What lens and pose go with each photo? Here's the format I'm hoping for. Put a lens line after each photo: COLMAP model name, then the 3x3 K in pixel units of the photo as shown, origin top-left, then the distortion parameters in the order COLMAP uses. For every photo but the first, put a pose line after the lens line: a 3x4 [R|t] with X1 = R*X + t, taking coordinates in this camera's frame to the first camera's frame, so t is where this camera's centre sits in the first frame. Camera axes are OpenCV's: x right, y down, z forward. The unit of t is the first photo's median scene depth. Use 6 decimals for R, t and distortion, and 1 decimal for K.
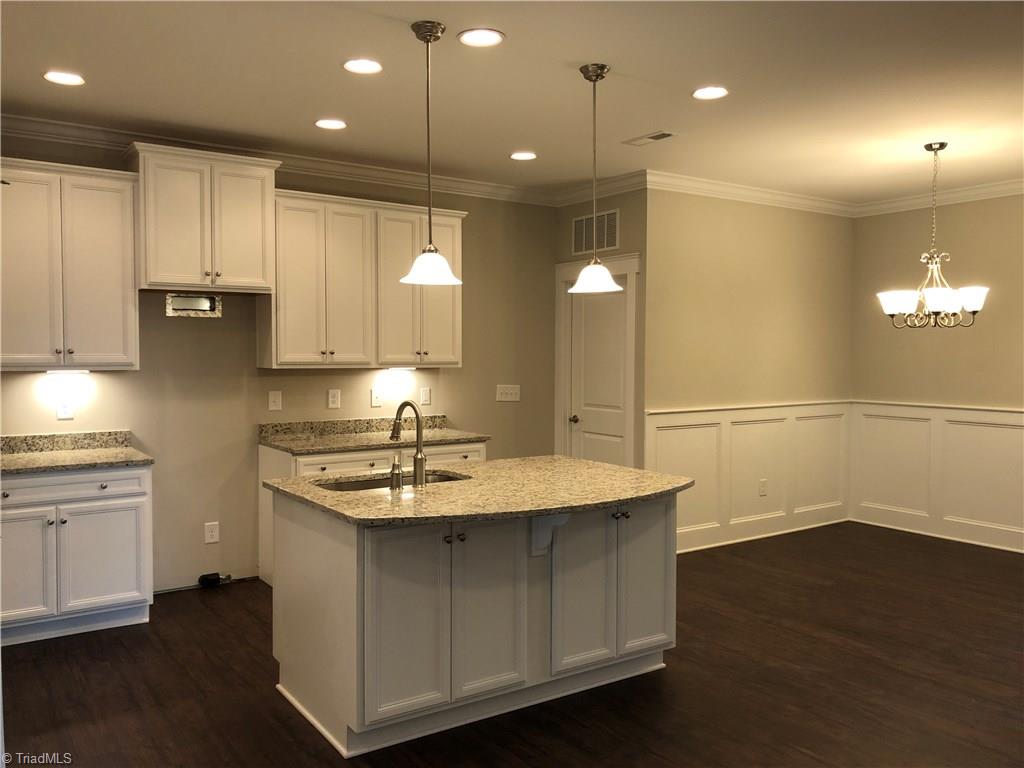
lens RADIAL K [[836.9, 0, 506.0], [0, 836.9, 381.5], [0, 0, 1]] dist [0.041680, -0.032423]
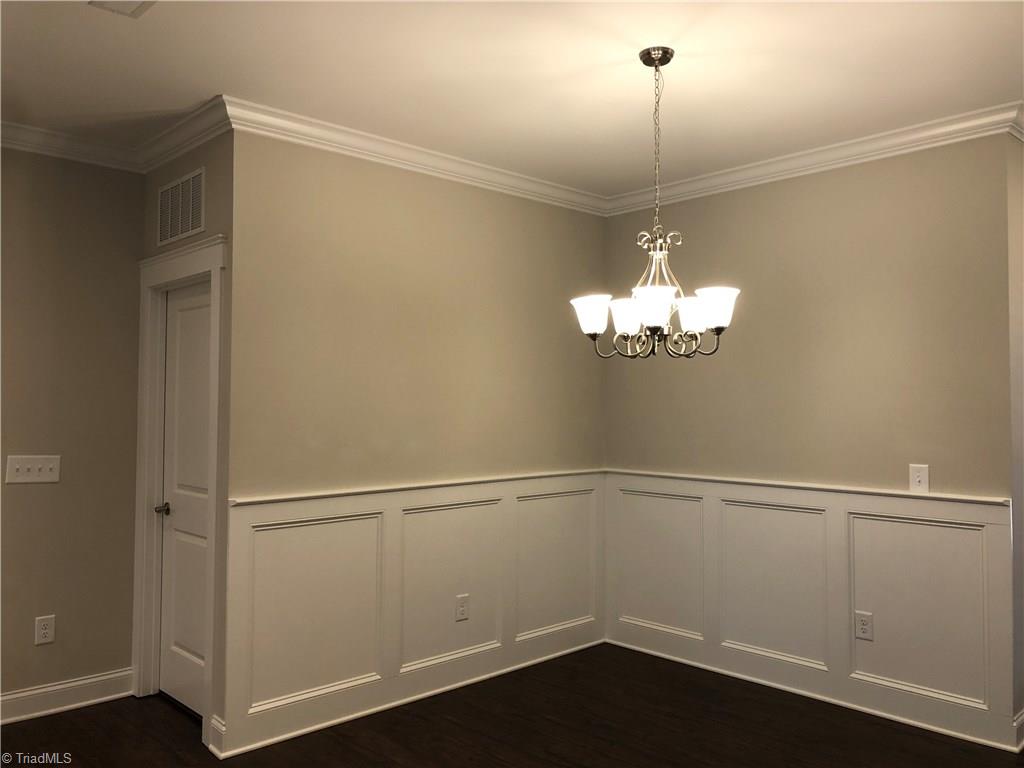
lens RADIAL K [[836.9, 0, 513.2], [0, 836.9, 386.3], [0, 0, 1]] dist [0.041680, -0.032423]
pose [[0.988879, 0.000554, 0.148723, 0.286889], [0.007674, 0.998471, -0.054746, -0.011072], [-0.148526, 0.055278, 0.987362, 0.394796]]
